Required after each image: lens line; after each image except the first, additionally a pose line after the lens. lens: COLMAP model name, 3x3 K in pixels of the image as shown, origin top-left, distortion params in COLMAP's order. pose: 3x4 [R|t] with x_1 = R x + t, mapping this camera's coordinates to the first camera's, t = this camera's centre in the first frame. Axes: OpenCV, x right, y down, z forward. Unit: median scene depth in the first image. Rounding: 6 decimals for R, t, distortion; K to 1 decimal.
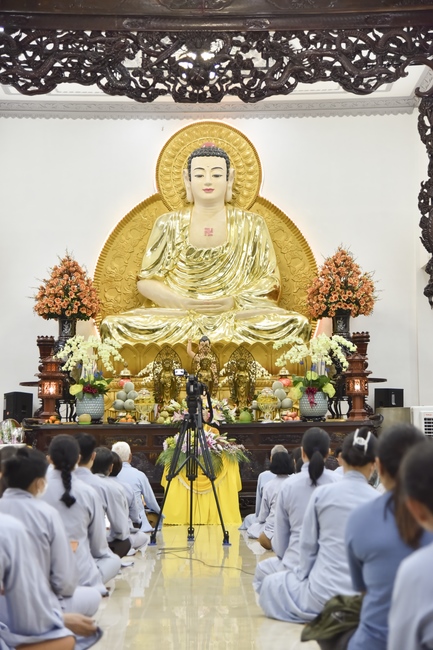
lens RADIAL K [[1388.9, 0, 216.9], [0, 1388.9, 322.3], [0, 0, 1]] dist [0.713201, 0.000000]
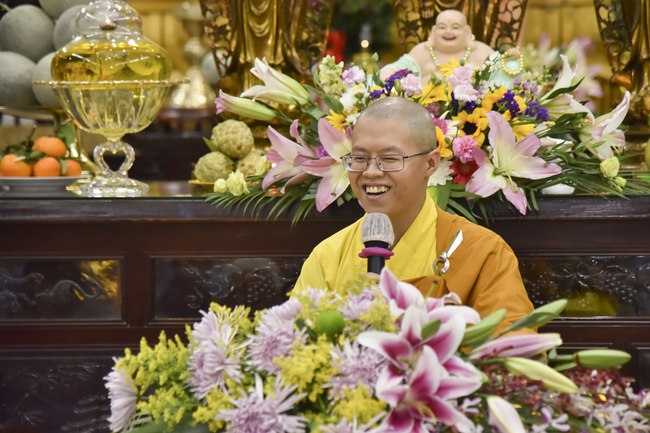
lens RADIAL K [[2241.0, 0, 325.1], [0, 2241.0, 216.6], [0, 0, 1]] dist [0.108821, 0.000000]
pose [[0.993353, 0.003519, -0.115058, 0.008660], [0.012617, 0.990181, 0.139218, 0.036217], [0.114418, -0.139744, 0.983555, 0.723370]]
